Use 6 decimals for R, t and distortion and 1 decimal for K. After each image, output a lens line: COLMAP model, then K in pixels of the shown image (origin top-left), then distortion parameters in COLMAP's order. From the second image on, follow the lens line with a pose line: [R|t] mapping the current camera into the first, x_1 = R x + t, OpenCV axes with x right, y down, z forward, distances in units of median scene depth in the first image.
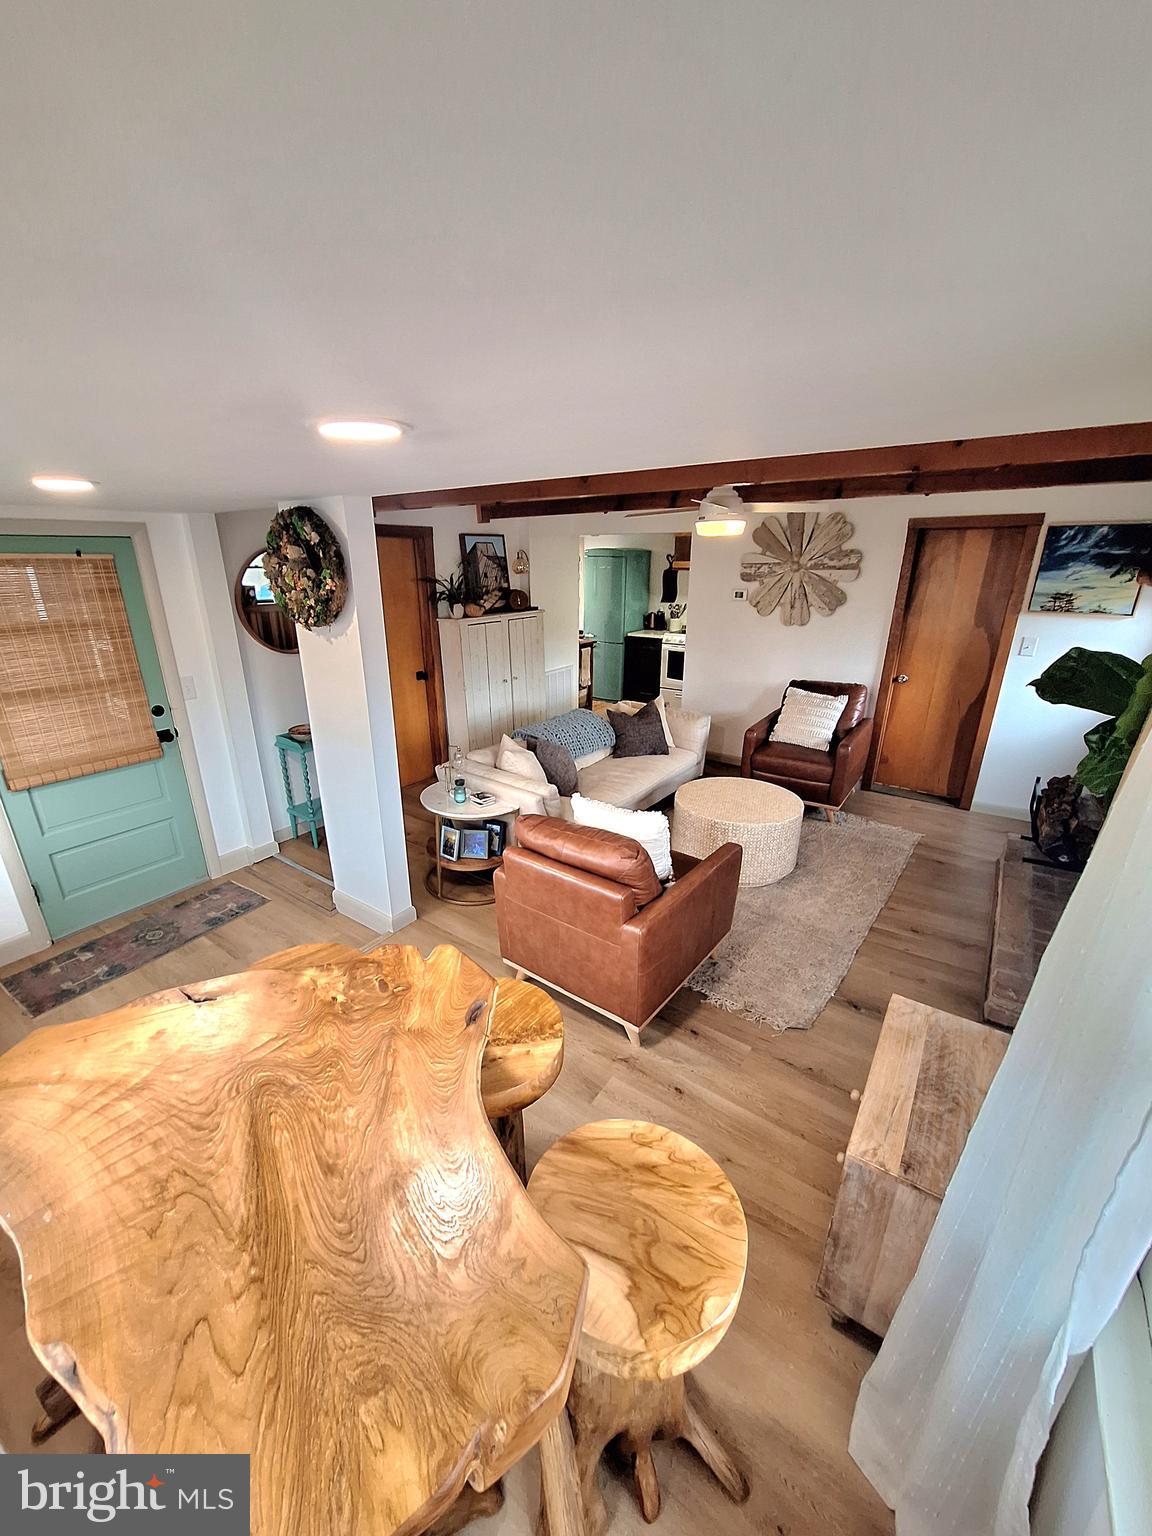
lens RADIAL K [[610.3, 0, 560.6], [0, 610.3, 783.4], [0, 0, 1]] dist [-0.013719, 0.005532]
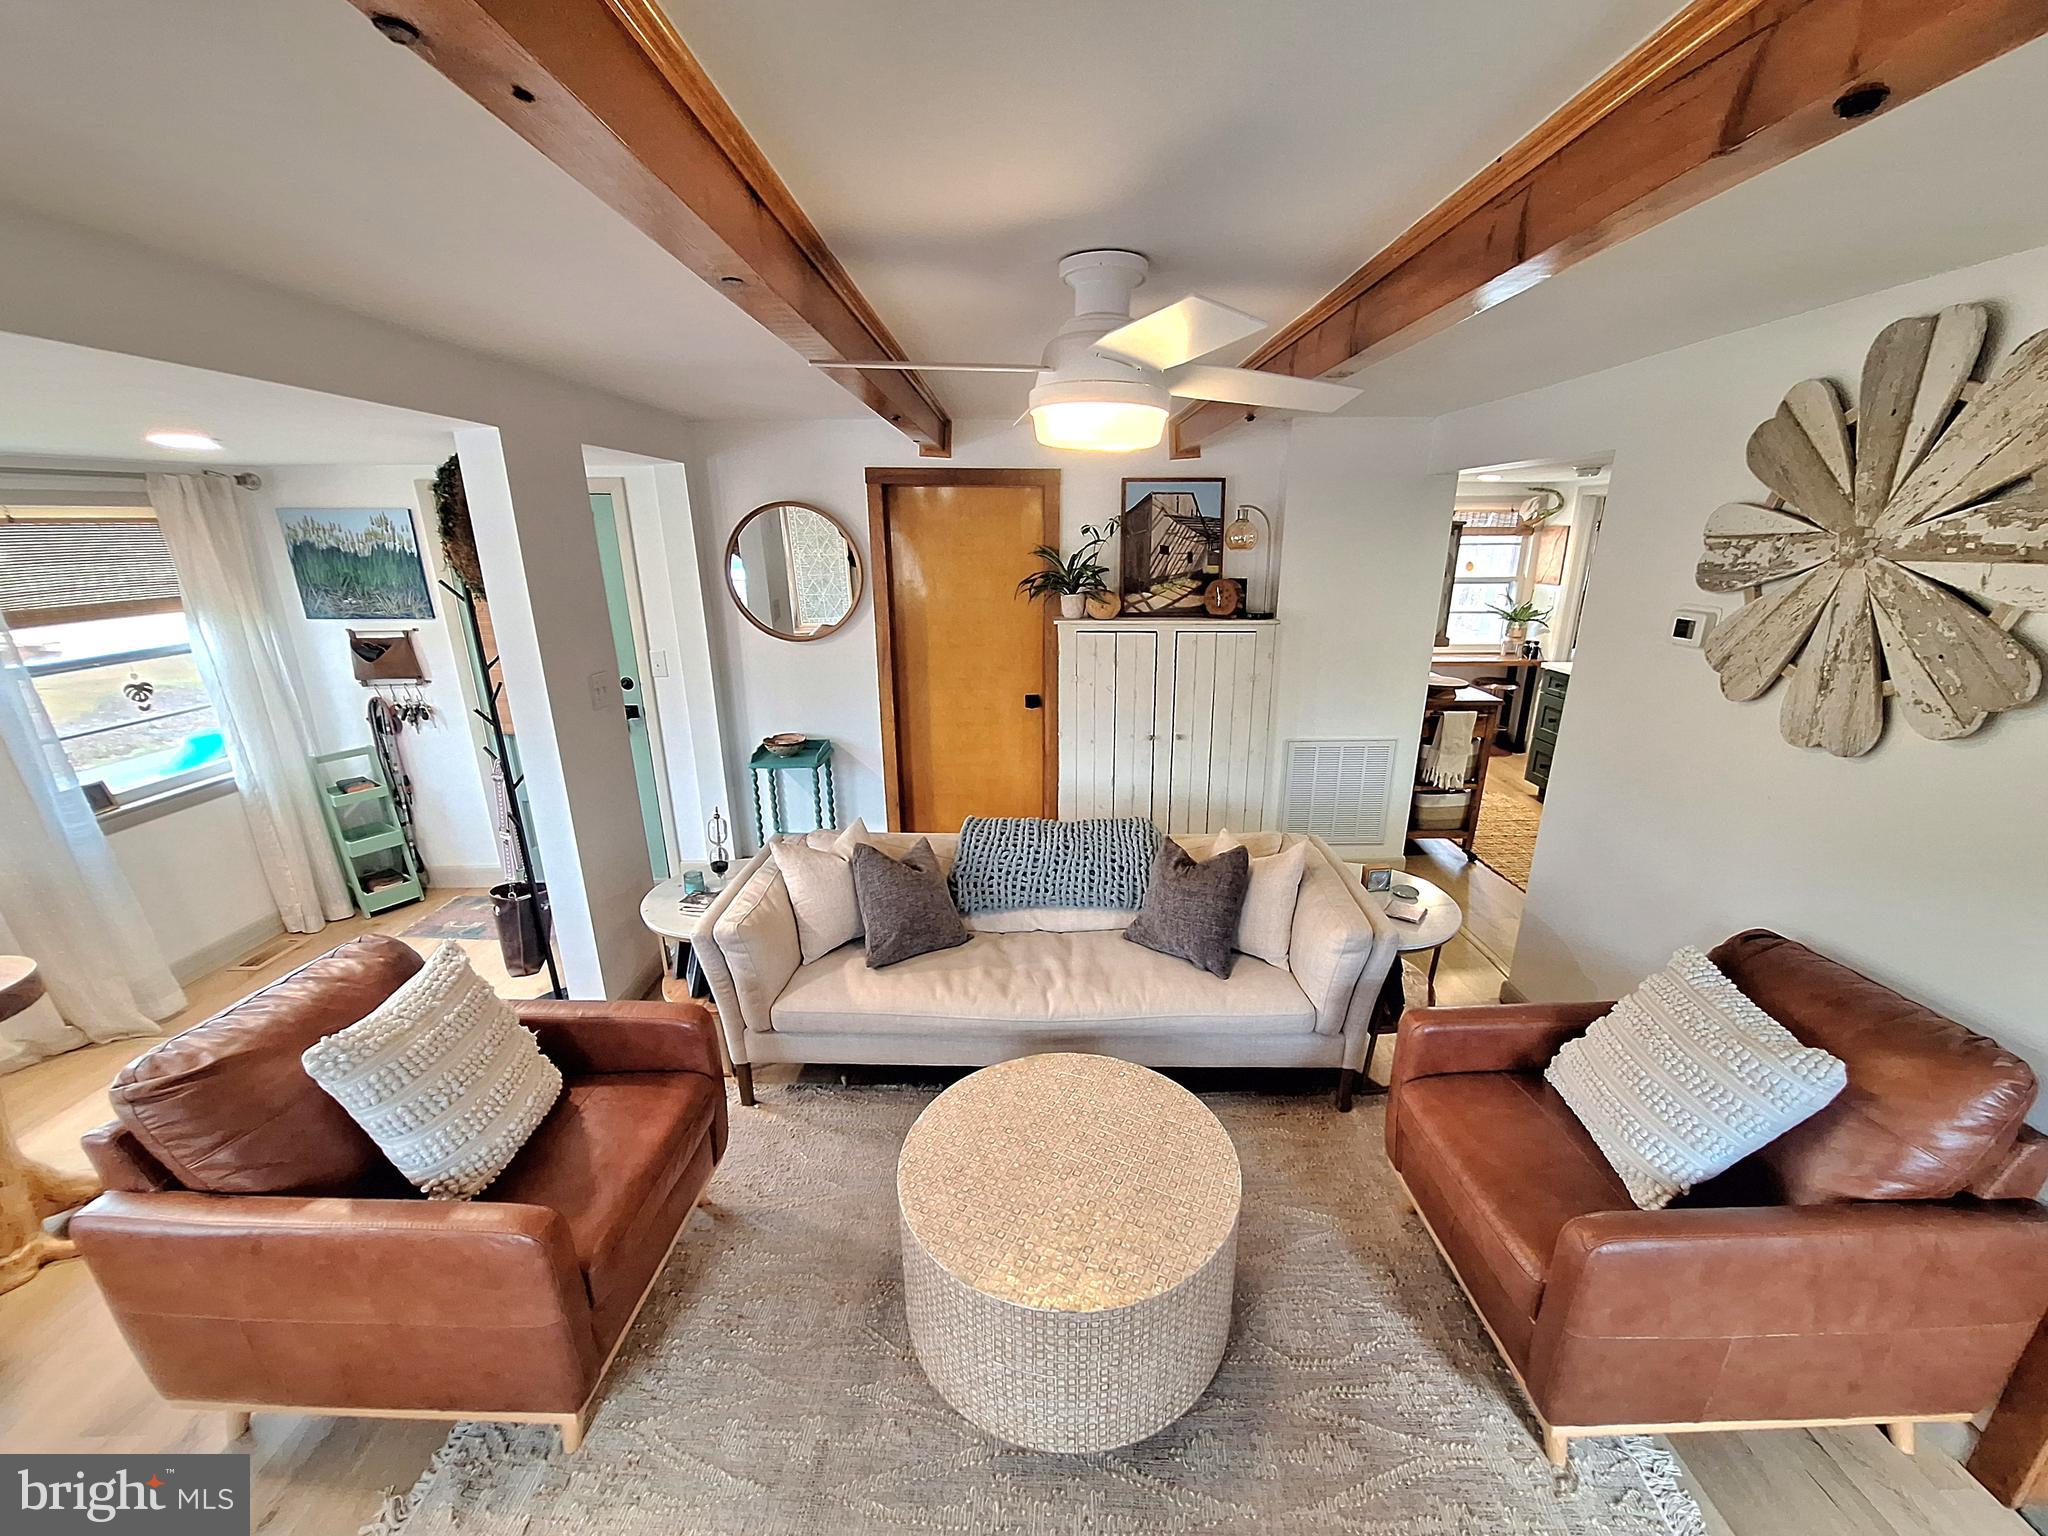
lens RADIAL K [[813.7, 0, 1044.4], [0, 813.7, 792.6], [0, 0, 1]] dist [-0.013719, 0.005532]
pose [[0.602867, 0.252547, -0.756817, 0.422128], [-0.282623, 0.954669, 0.093438, -0.160398], [0.746107, 0.157563, 0.646914, 0.450608]]
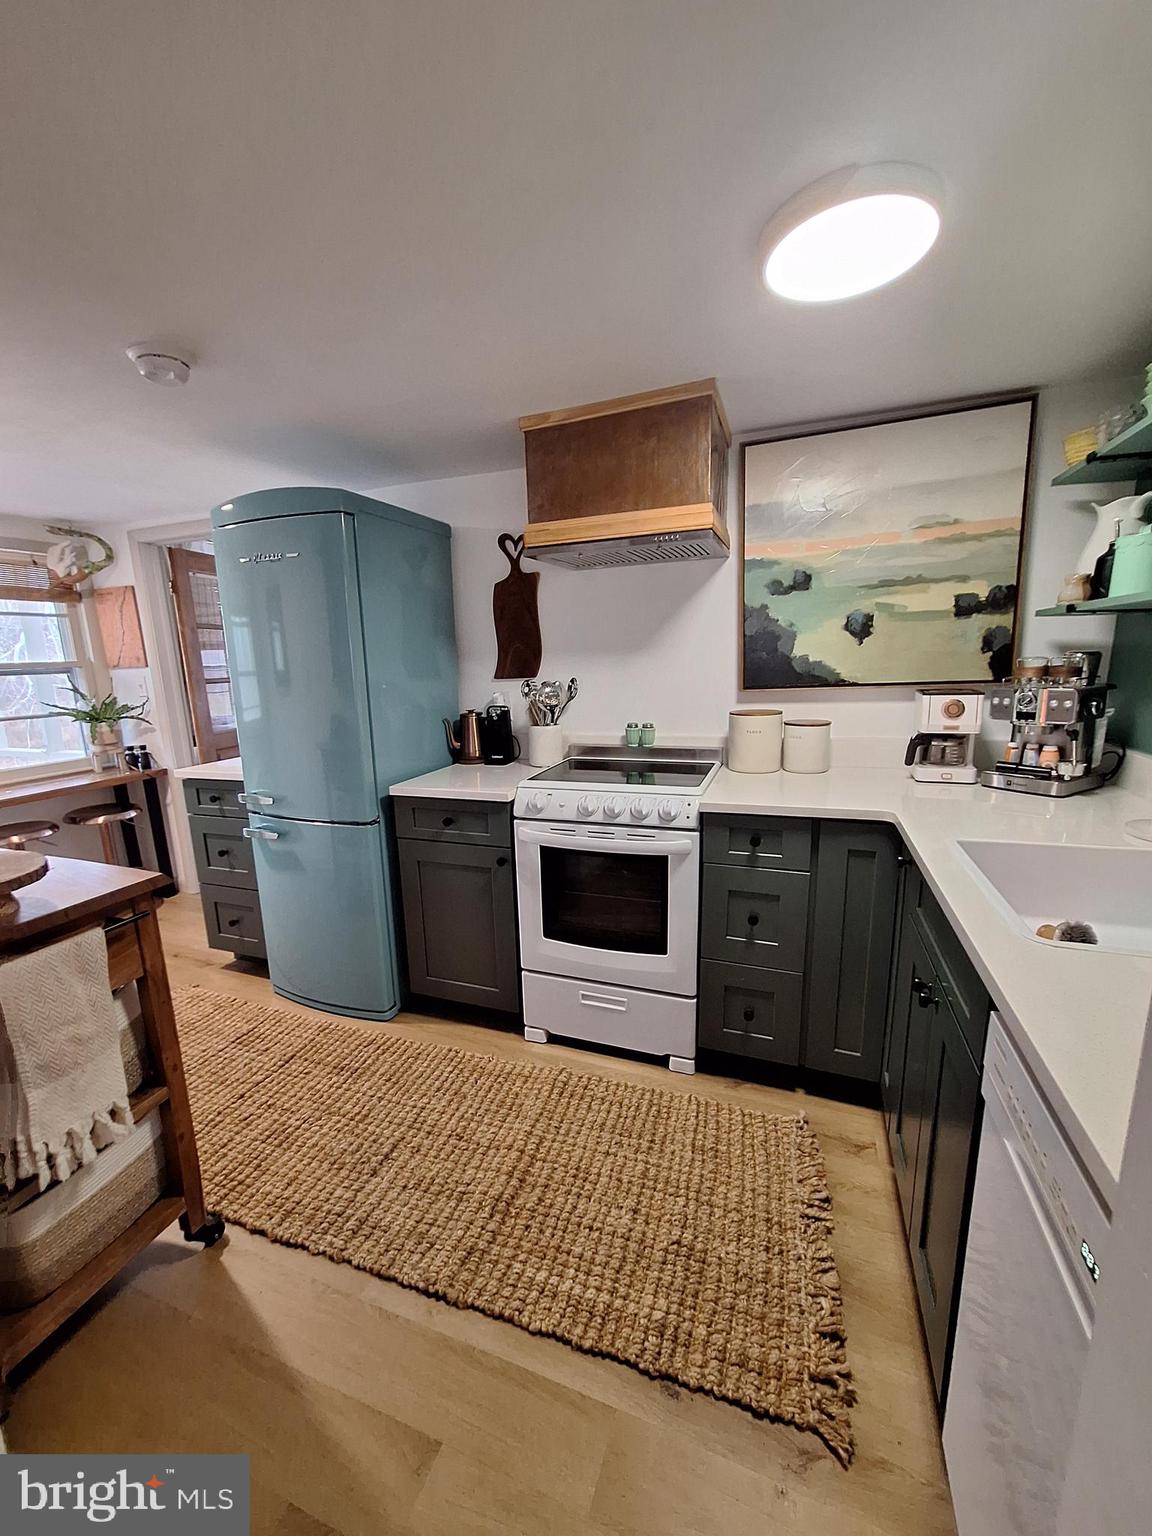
lens RADIAL K [[610.3, 0, 560.6], [0, 610.3, 783.4], [0, 0, 1]] dist [-0.013719, 0.005532]
pose [[0.964935, -0.076985, 0.250947, 0.165249], [0.116741, 0.982134, -0.147593, -0.279708], [-0.235101, 0.171714, 0.956683, 1.012575]]
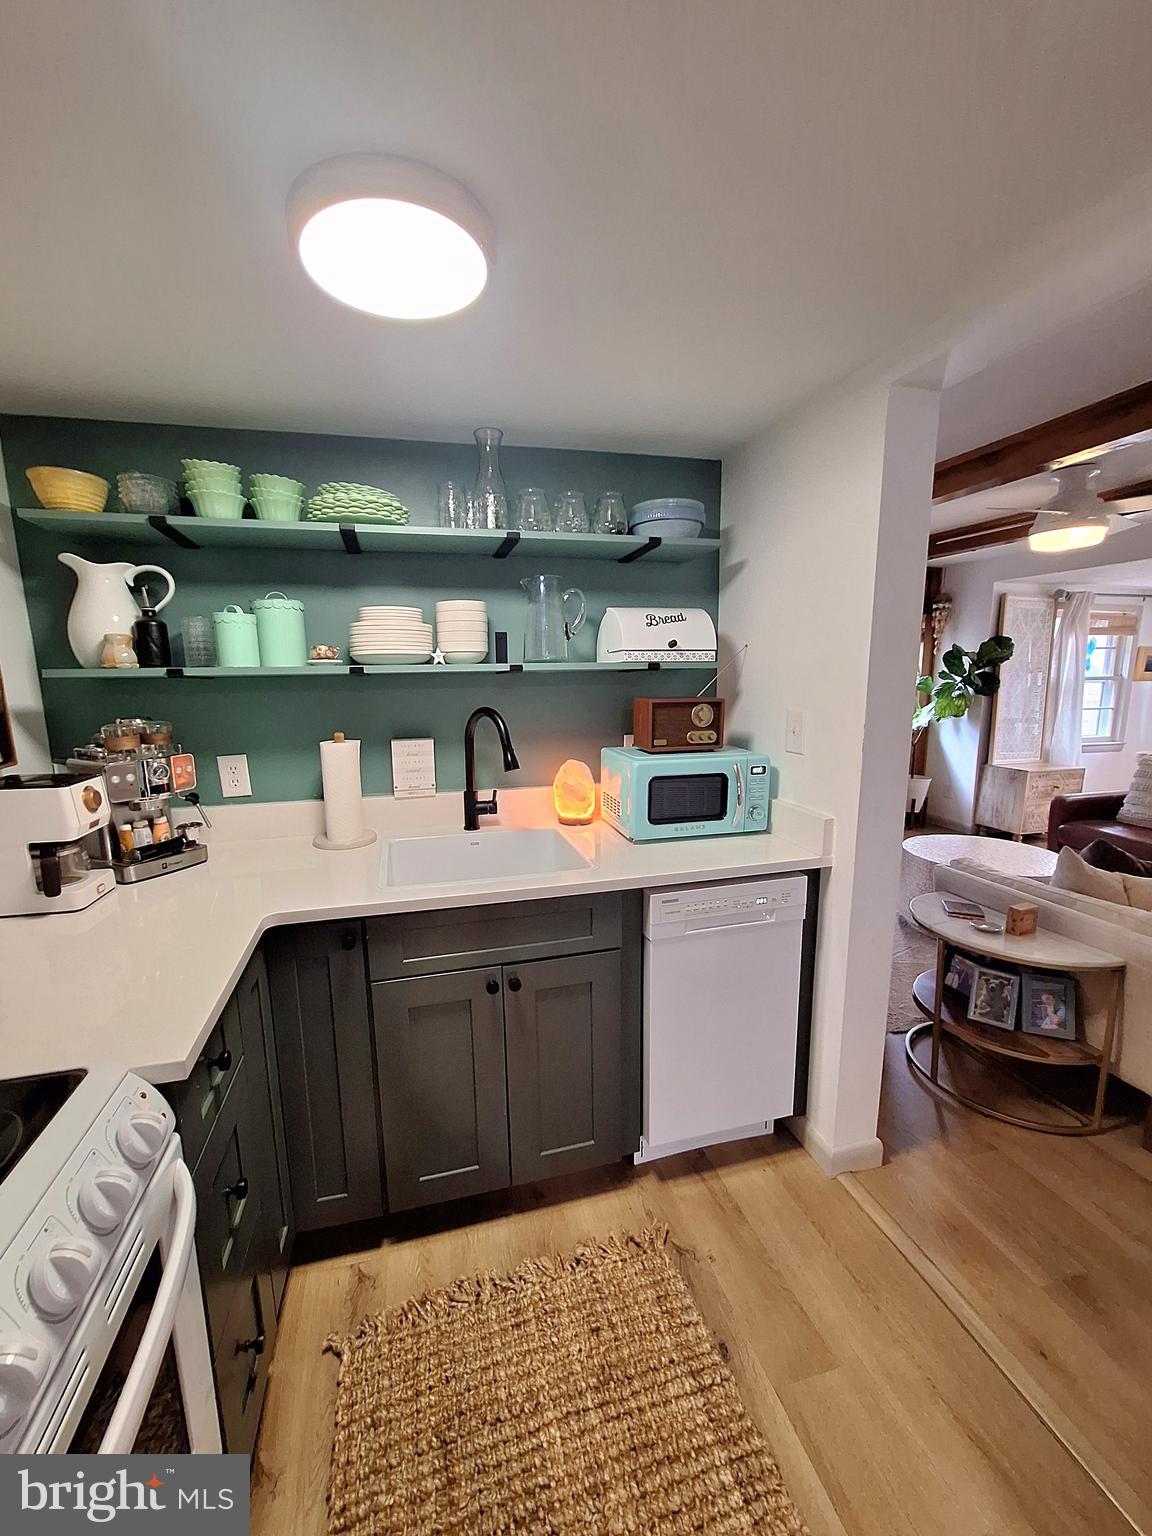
lens RADIAL K [[610.3, 0, 560.6], [0, 610.3, 783.4], [0, 0, 1]] dist [-0.013719, 0.005532]
pose [[-0.772724, -0.097057, 0.627278, 0.161064], [0.240745, 0.869587, 0.431114, -0.408937], [-0.587315, 0.484146, -0.648585, 1.318023]]
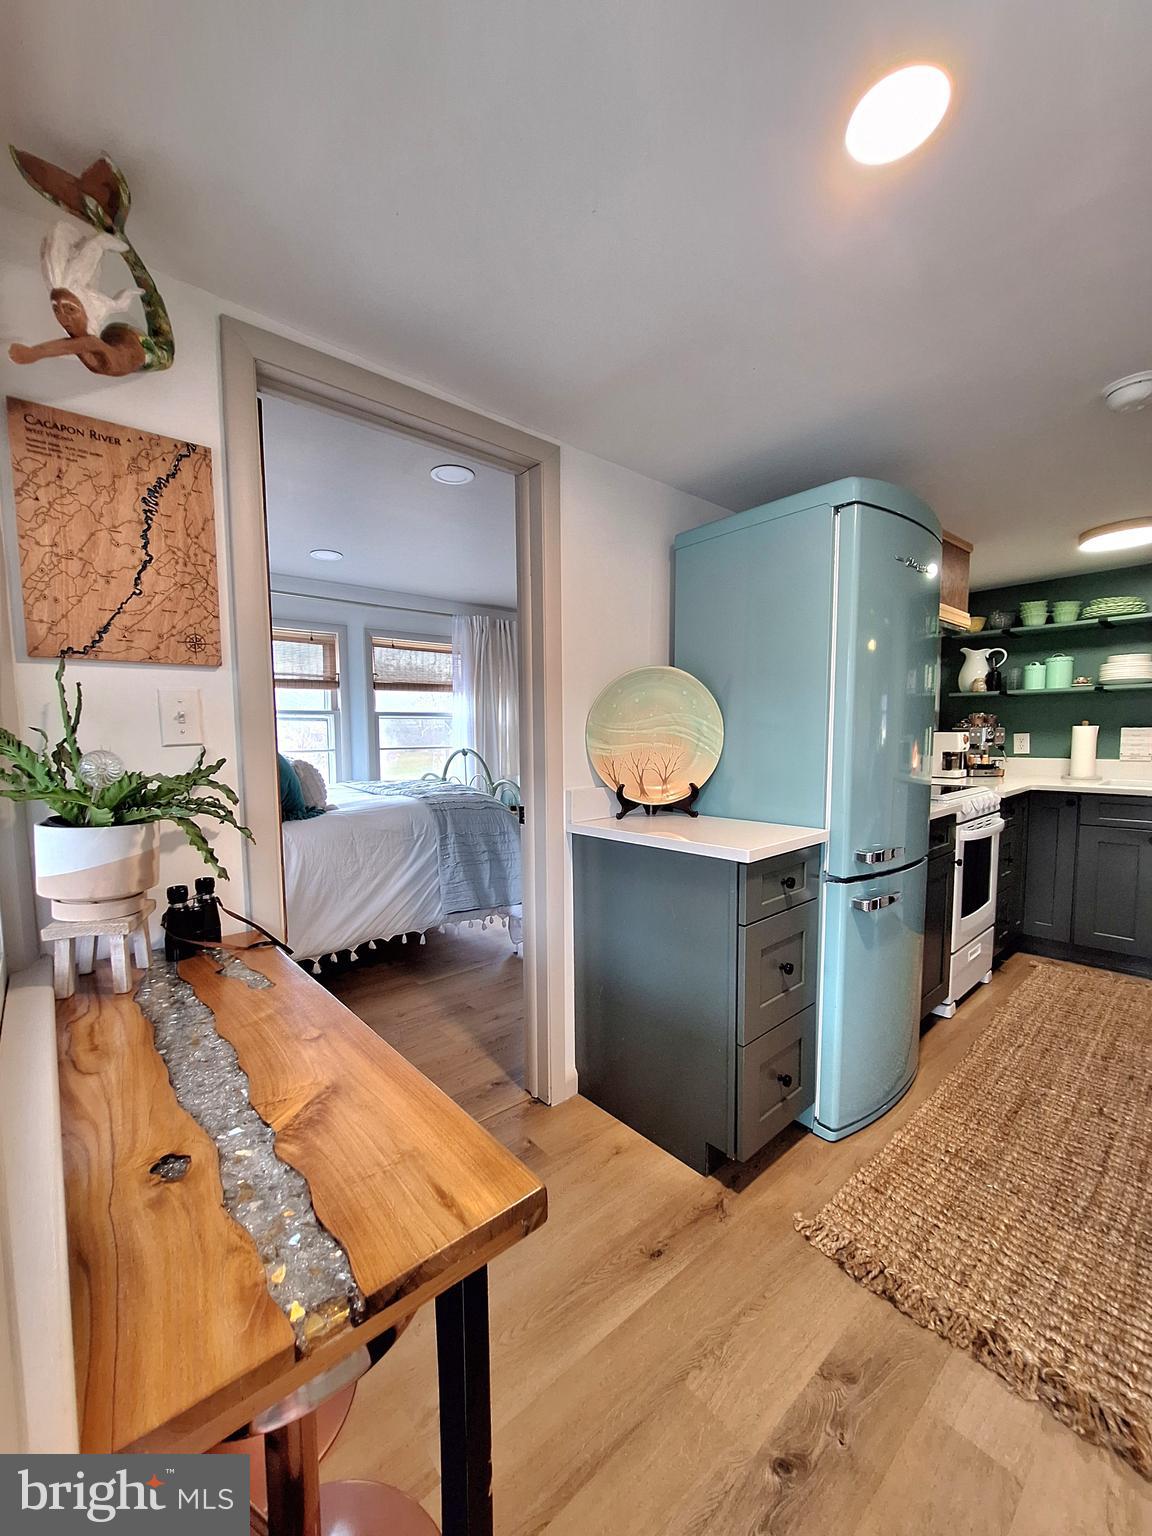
lens RADIAL K [[610.3, 0, 560.6], [0, 610.3, 783.4], [0, 0, 1]] dist [-0.013719, 0.005532]
pose [[0.228006, -0.076098, 0.970681, -0.280506], [0.354896, 0.934852, -0.010073, -0.447646], [-0.906677, 0.346787, 0.240159, 1.528953]]
